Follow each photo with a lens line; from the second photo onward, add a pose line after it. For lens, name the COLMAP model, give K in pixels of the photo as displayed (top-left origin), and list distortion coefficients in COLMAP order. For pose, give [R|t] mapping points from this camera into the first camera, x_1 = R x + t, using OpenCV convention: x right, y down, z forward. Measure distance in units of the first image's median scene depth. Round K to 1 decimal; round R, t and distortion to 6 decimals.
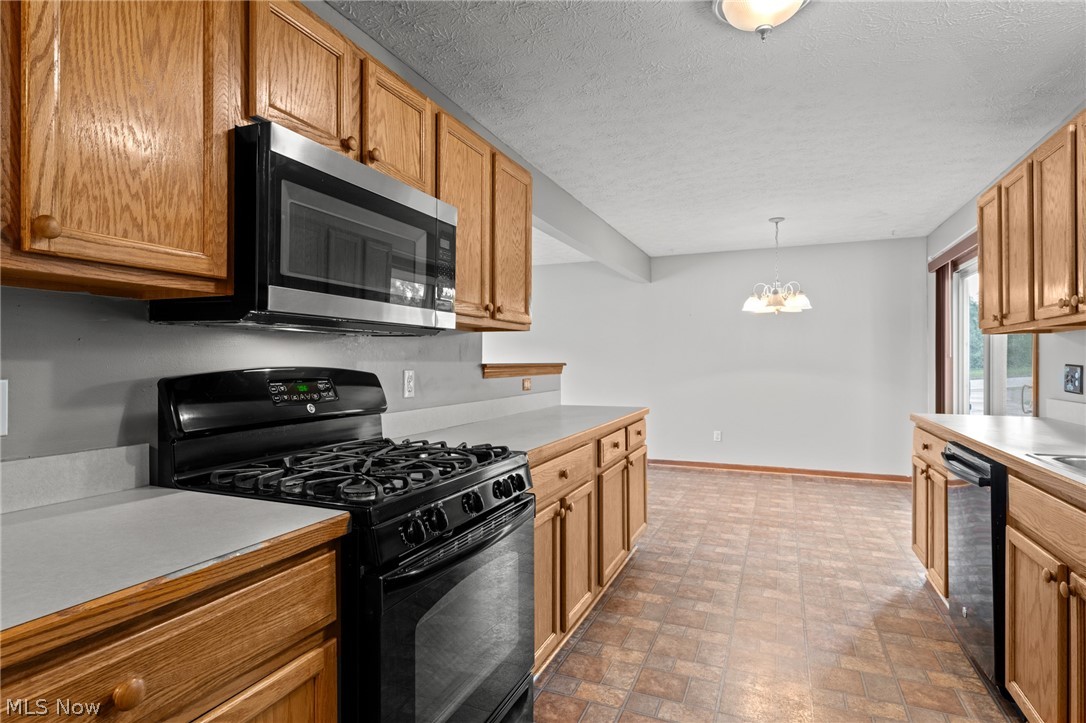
lens RADIAL K [[570.6, 0, 541.9], [0, 570.6, 360.9], [0, 0, 1]] dist [0.005450, -0.002096]
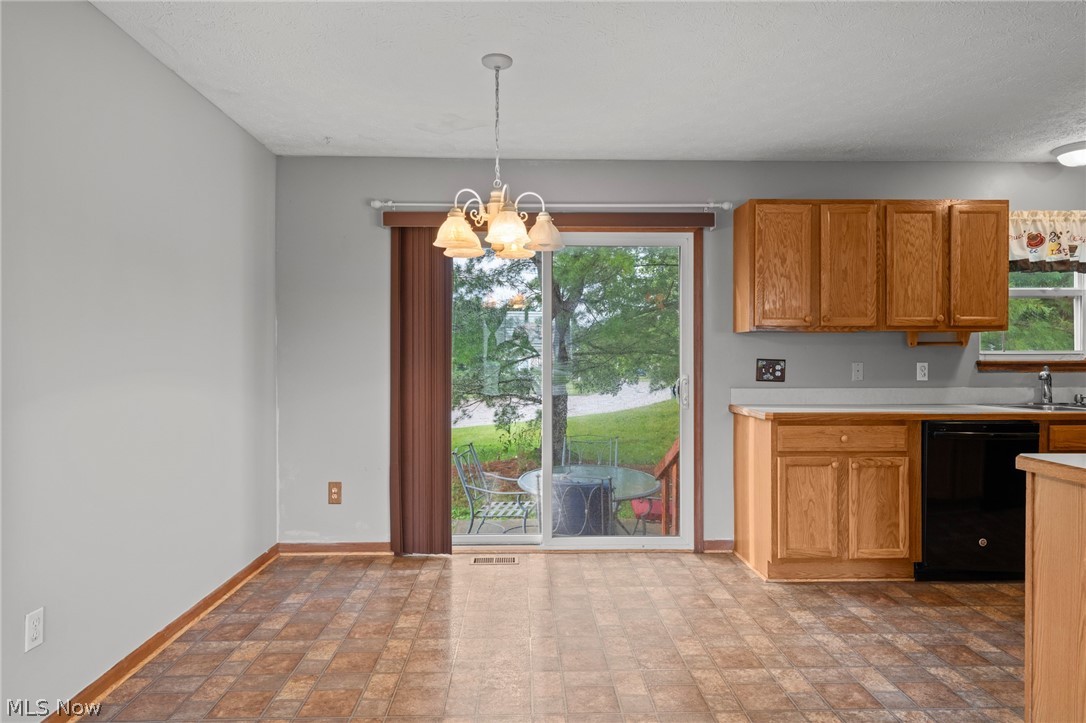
lens RADIAL K [[649.6, 0, 546.8], [0, 649.6, 357.9], [0, 0, 1]] dist [0.002834, 0.002284]
pose [[-0.421078, 0.001007, 0.907024, -0.171389], [-0.000518, 0.999999, -0.001351, 0.005293], [-0.907024, -0.001039, -0.421077, 1.993721]]
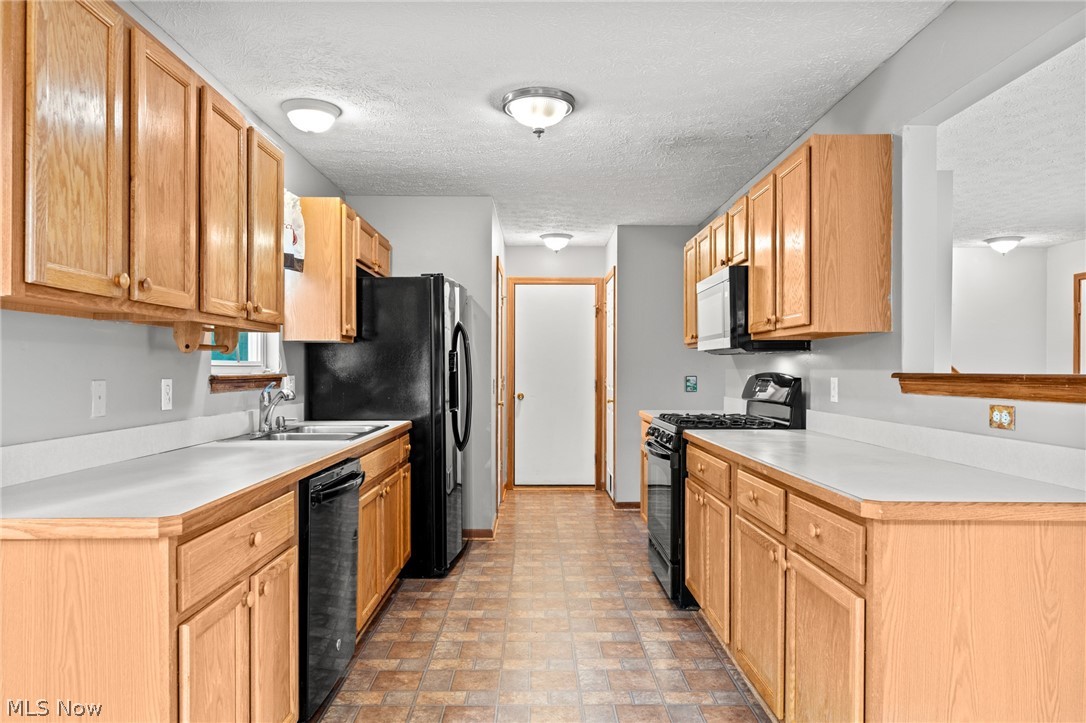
lens RADIAL K [[722.8, 0, 538.9], [0, 722.8, 372.7], [0, 0, 1]] dist [0.004292, -0.001393]
pose [[-0.920947, 0.001039, -0.389687, 0.690686], [-0.000237, 0.999995, 0.003226, 0.002166], [0.389688, 0.003063, -0.920942, 1.688157]]
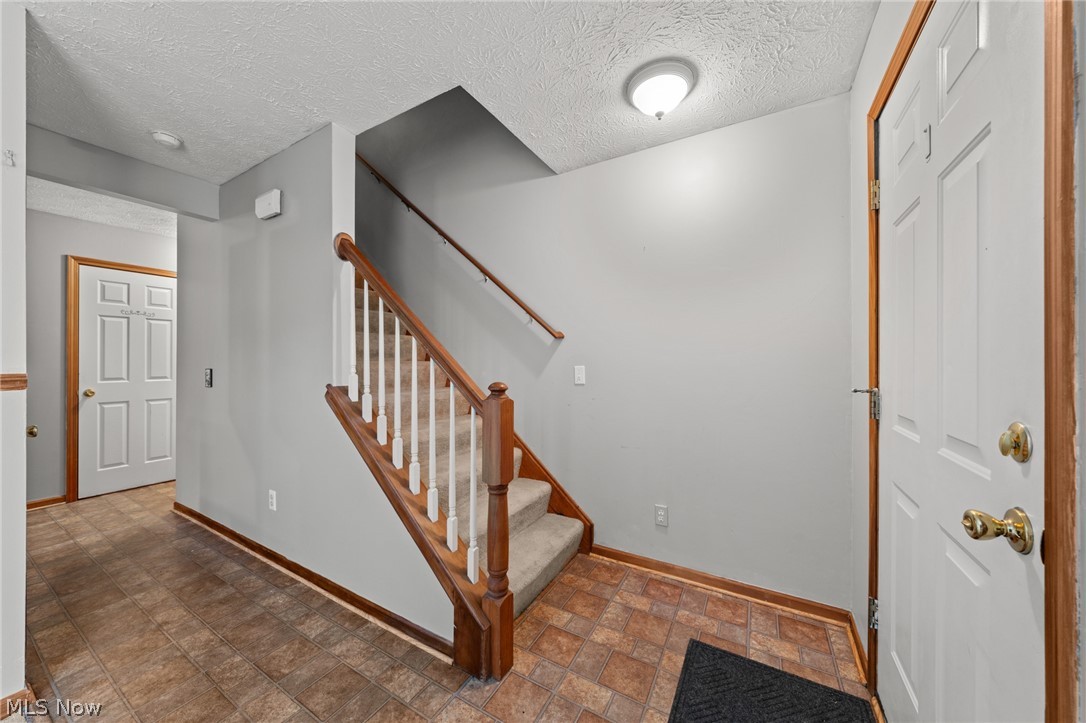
lens RADIAL K [[380.7, 0, 534.0], [0, 380.7, 362.6], [0, 0, 1]] dist [-0.004893, 0.000219]
pose [[-0.989843, -0.001646, 0.142156, -1.445381], [-0.002278, 0.999988, -0.004281, 0.005999], [-0.142147, -0.004562, -0.989835, 0.737754]]
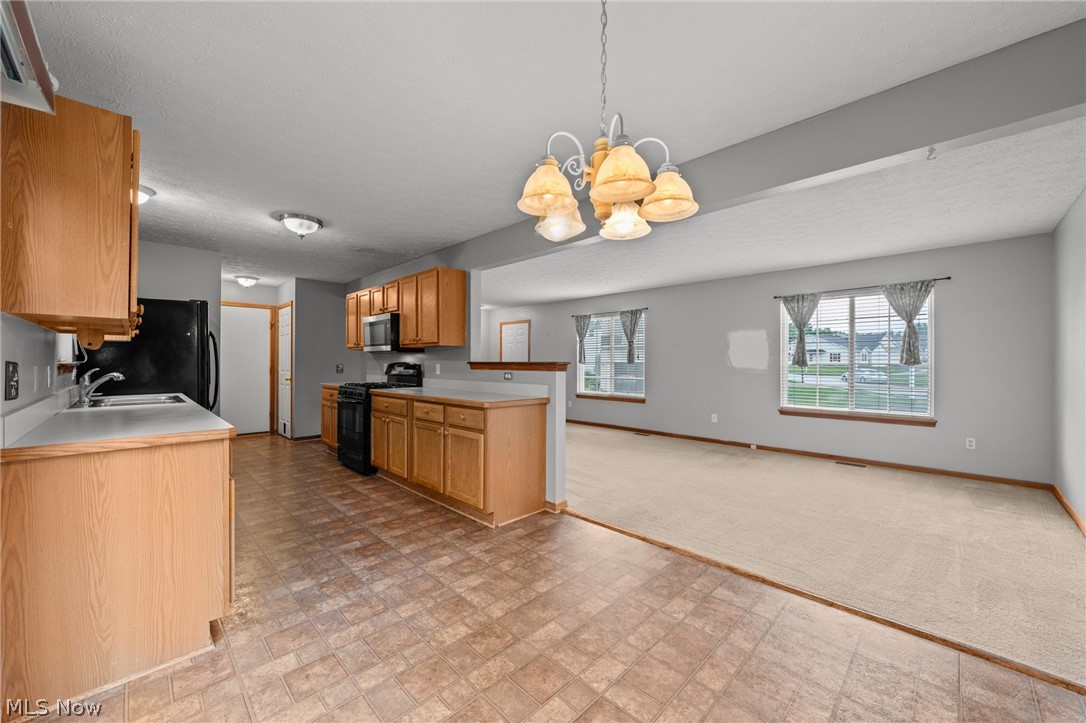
lens RADIAL K [[418.6, 0, 537.9], [0, 418.6, 360.2], [0, 0, 1]] dist [-0.001279, 0.000125]
pose [[-0.390249, -0.004647, -0.920698, 1.124244], [-0.000109, 0.999987, -0.005001, 0.007165], [0.920709, -0.001851, -0.390245, 1.781984]]
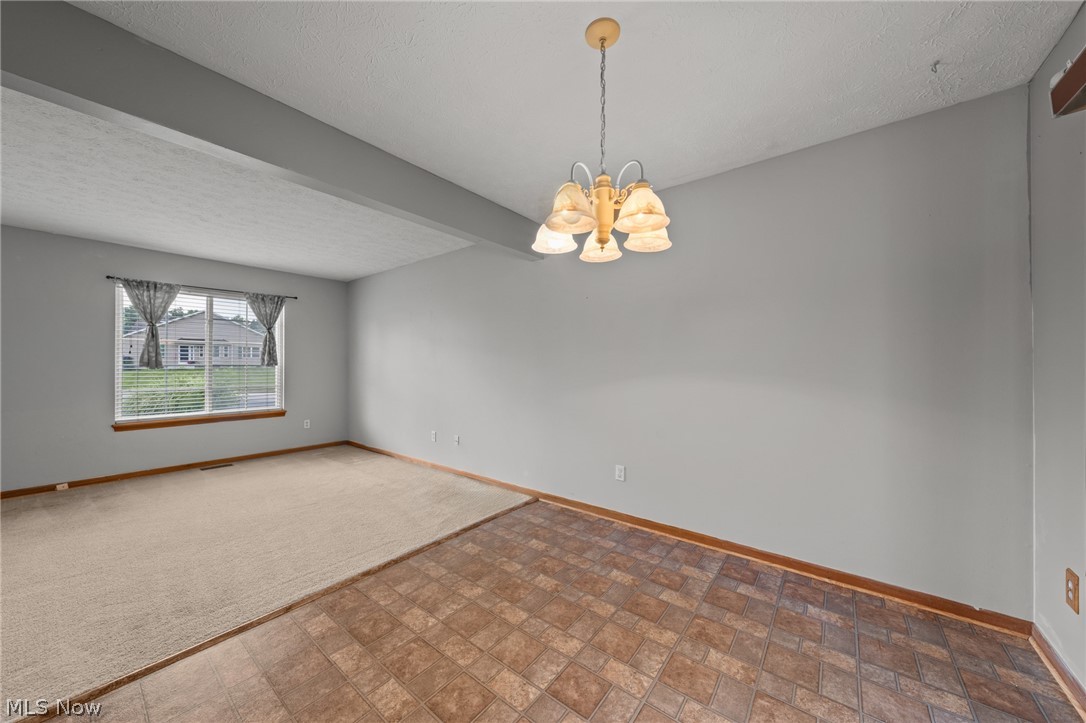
lens RADIAL K [[380.7, 0, 546.3], [0, 380.7, 356.9], [0, 0, 1]] dist [-0.004893, 0.000219]
pose [[0.963587, -0.002040, -0.267387, 0.749837], [-0.001899, 0.999893, -0.014474, 0.000483], [0.267388, 0.014455, 0.963481, 1.181524]]
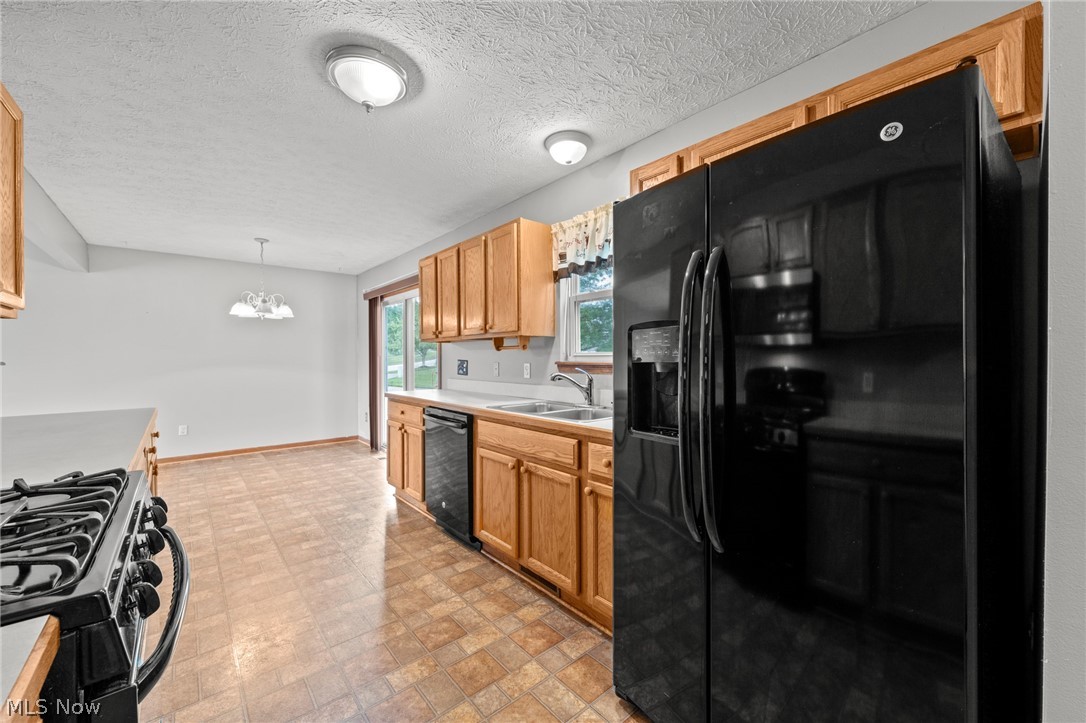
lens RADIAL K [[418.6, 0, 542.4], [0, 418.6, 362.5], [0, 0, 1]] dist [-0.001279, 0.000125]
pose [[0.444997, -0.011281, 0.895461, -0.191034], [0.003053, 0.999934, 0.011080, 0.000105], [-0.895527, -0.002197, 0.445002, 0.138721]]
